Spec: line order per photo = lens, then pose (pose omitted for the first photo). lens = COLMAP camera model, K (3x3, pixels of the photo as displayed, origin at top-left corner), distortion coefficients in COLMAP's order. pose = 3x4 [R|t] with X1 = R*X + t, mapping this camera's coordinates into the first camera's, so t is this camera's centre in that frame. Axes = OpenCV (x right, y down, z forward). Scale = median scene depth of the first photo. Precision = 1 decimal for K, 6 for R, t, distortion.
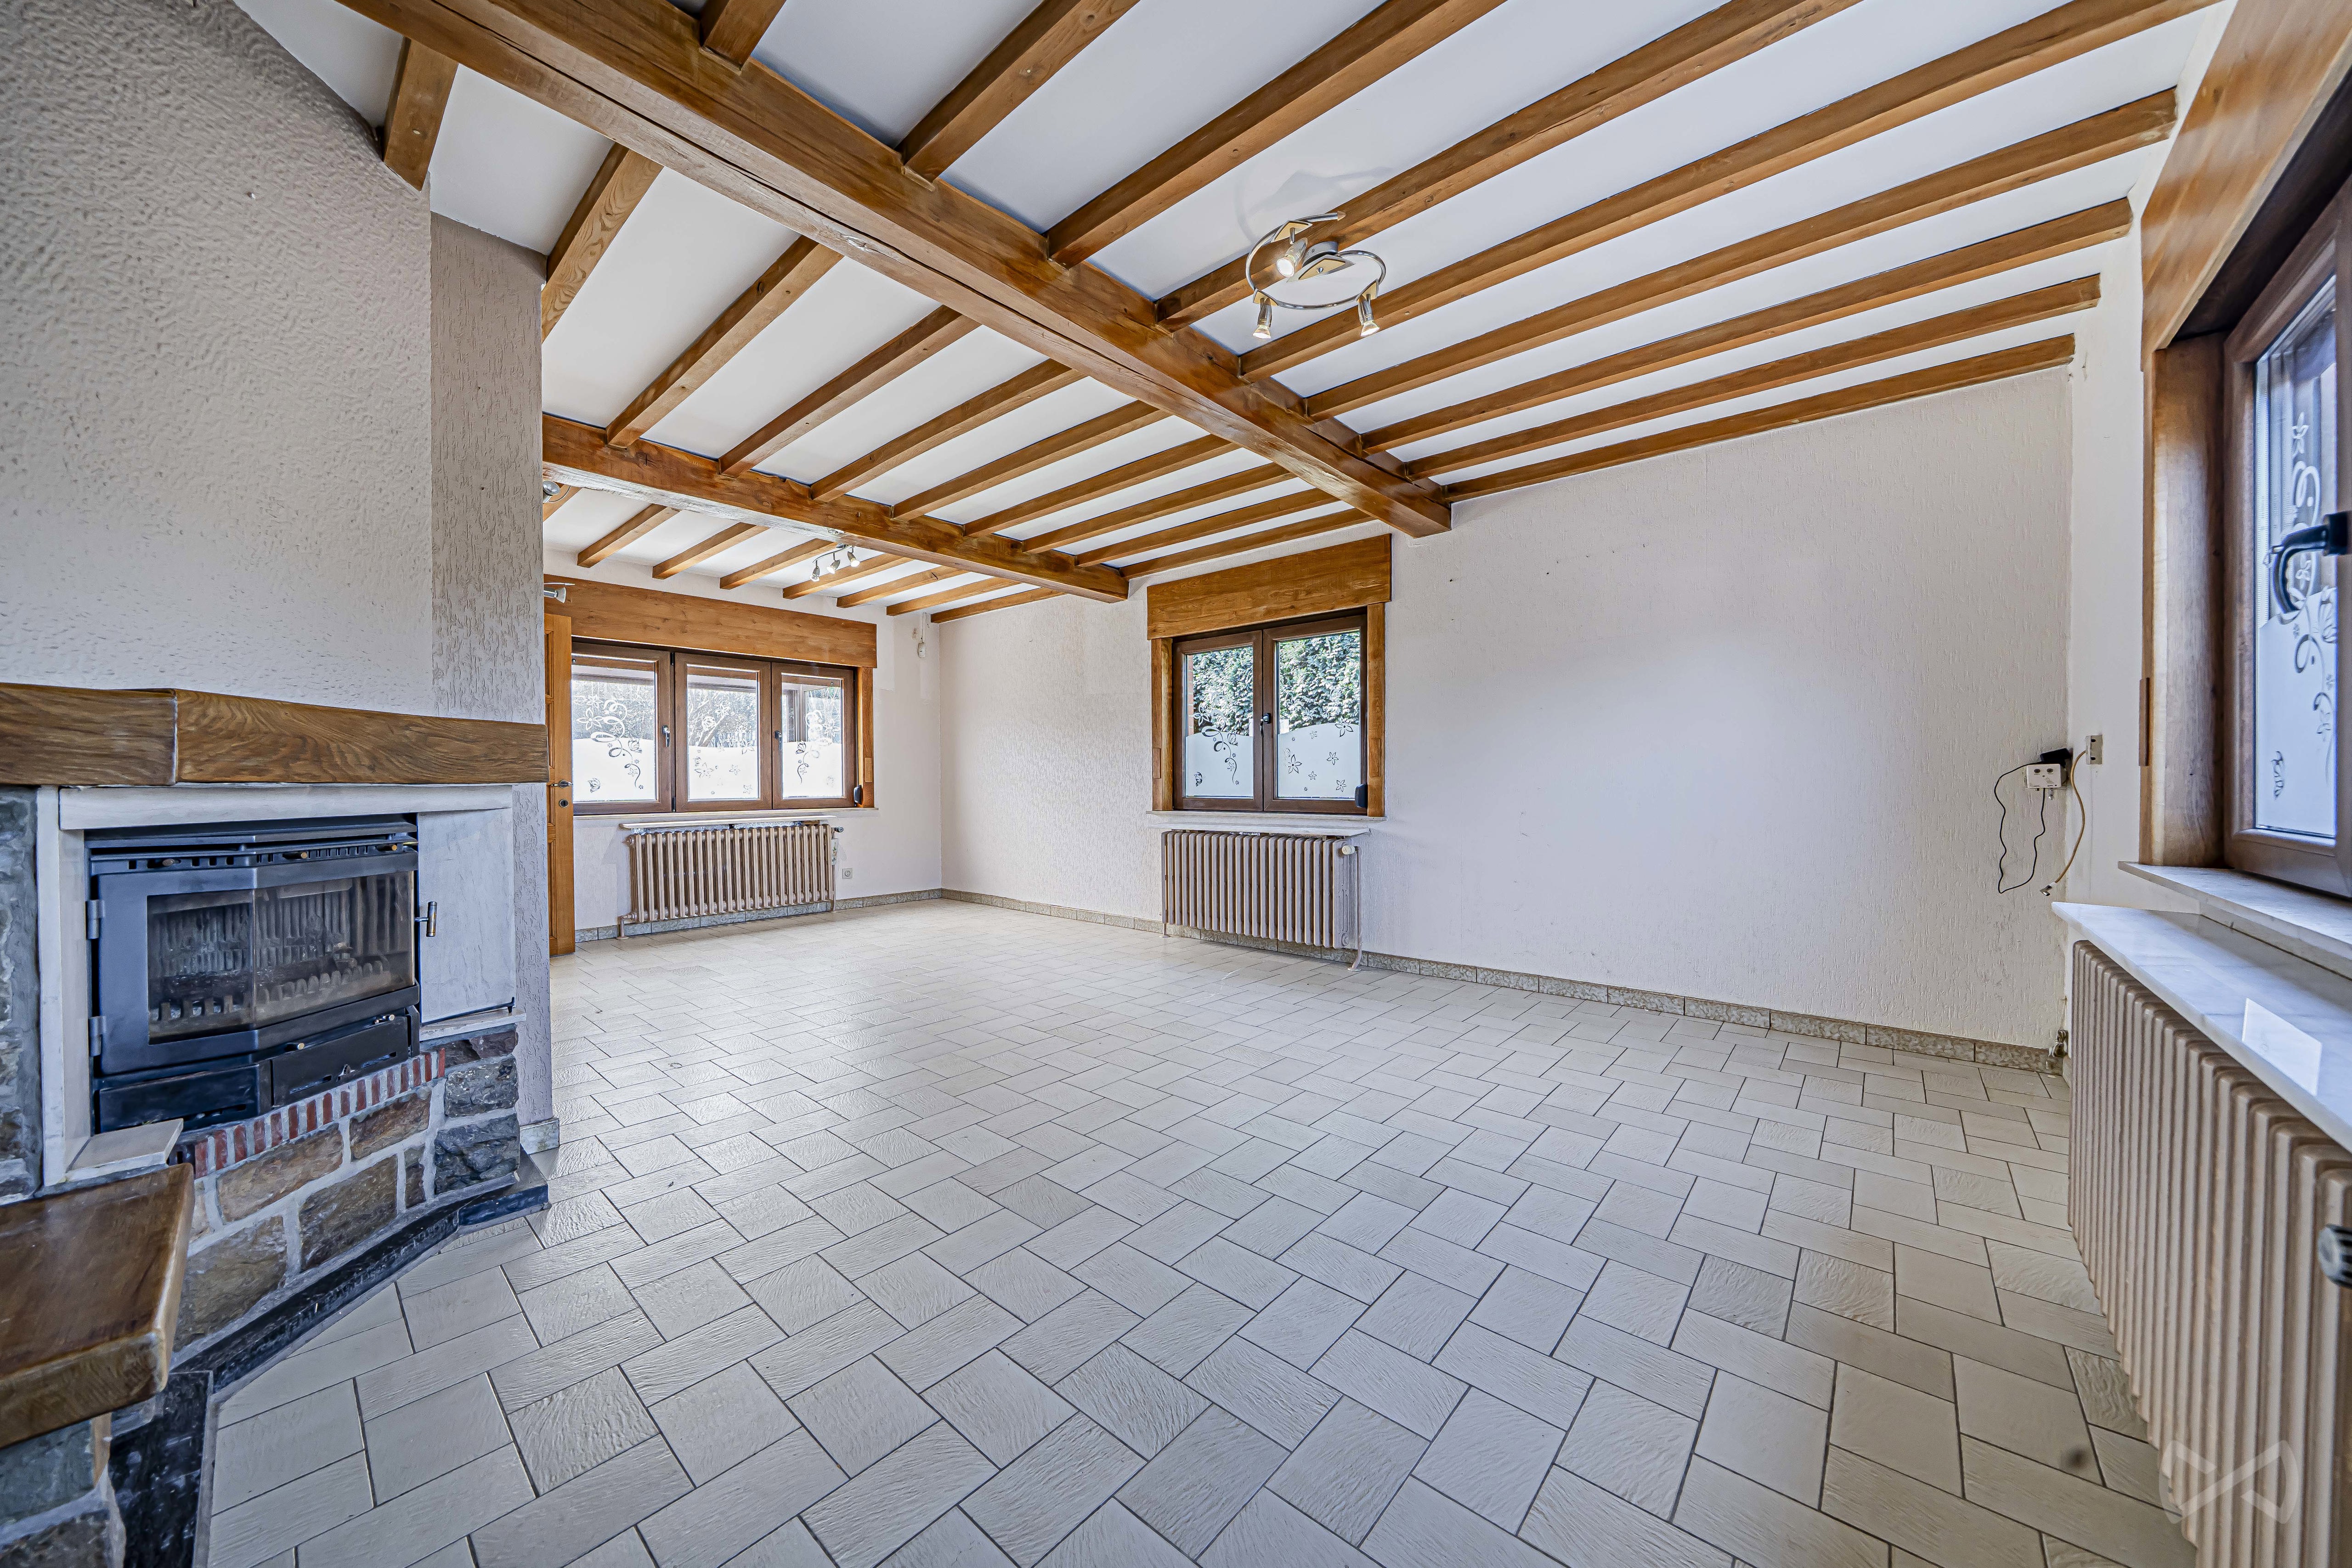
lens RADIAL K [[804.3, 0, 1180.3], [0, 804.3, 794.6], [0, 0, 1]] dist [-0.000356, -0.000054]
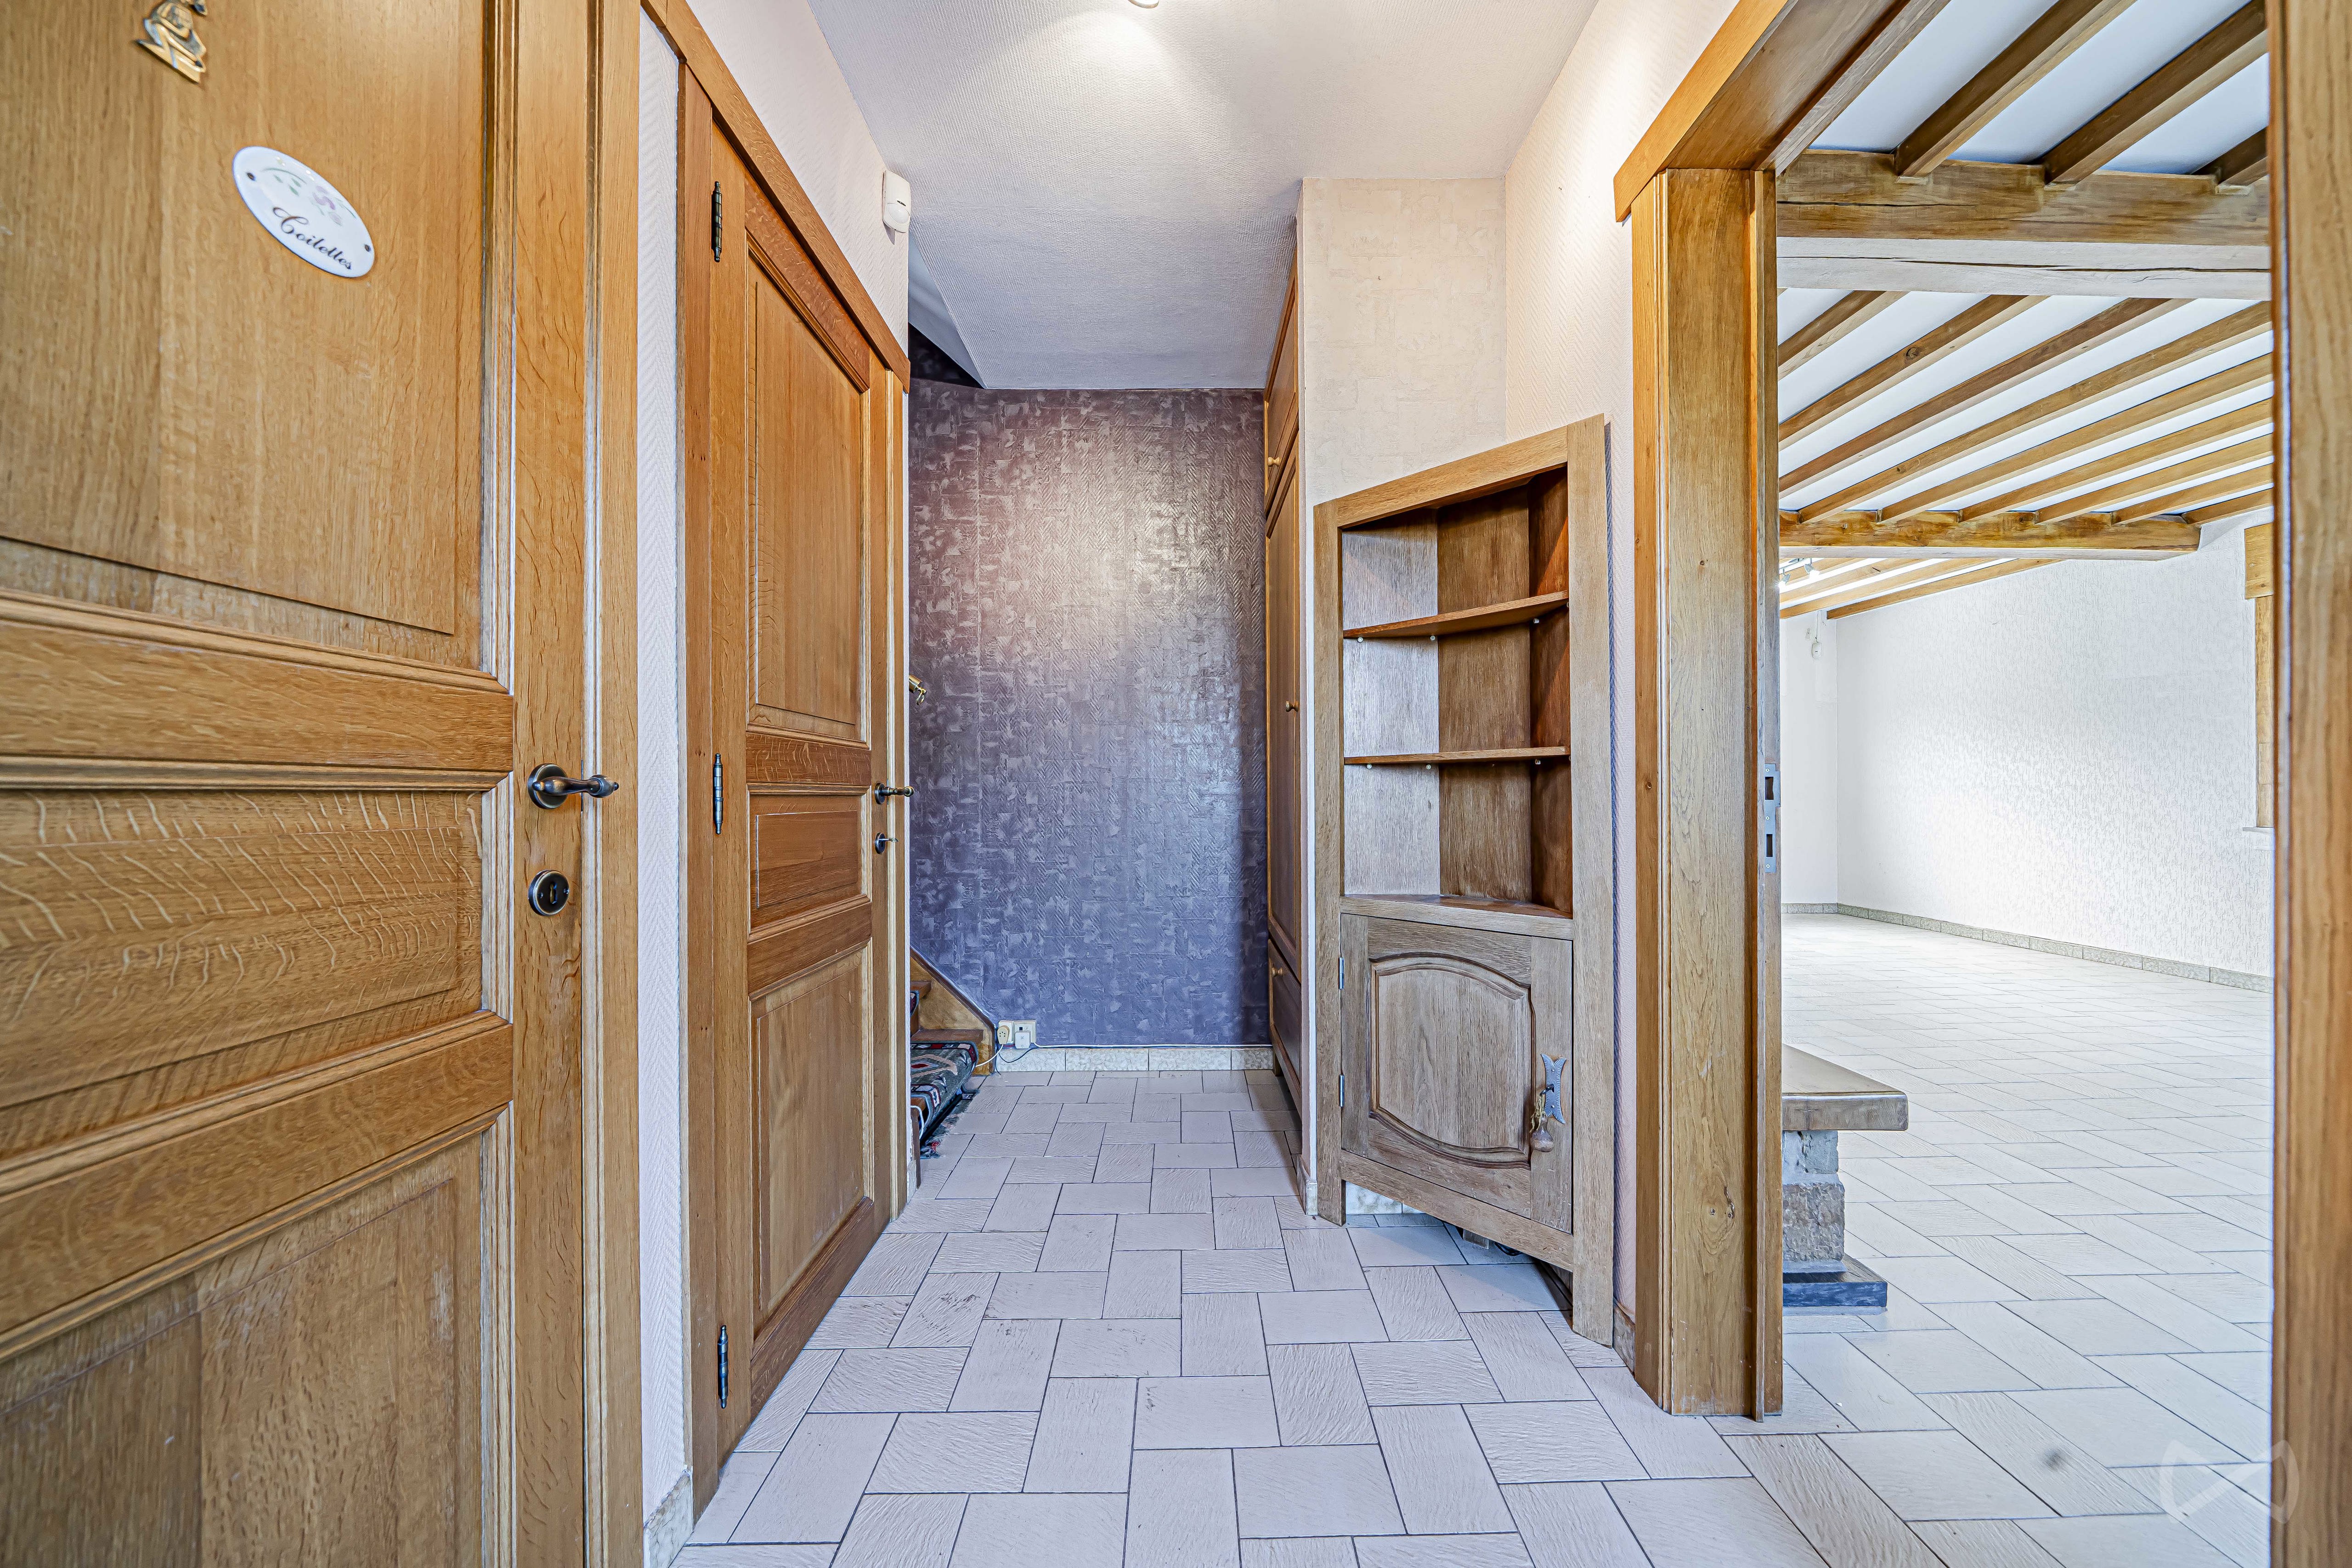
lens RADIAL K [[776.1, 0, 1183.7], [0, 776.1, 773.9], [0, 0, 1]] dist [-0.022891, -0.000012]
pose [[0.658835, -0.017286, -0.752089, -0.154911], [-0.010346, 0.999433, -0.032034, 0.004470], [0.752216, 0.028886, 0.658283, -0.175216]]
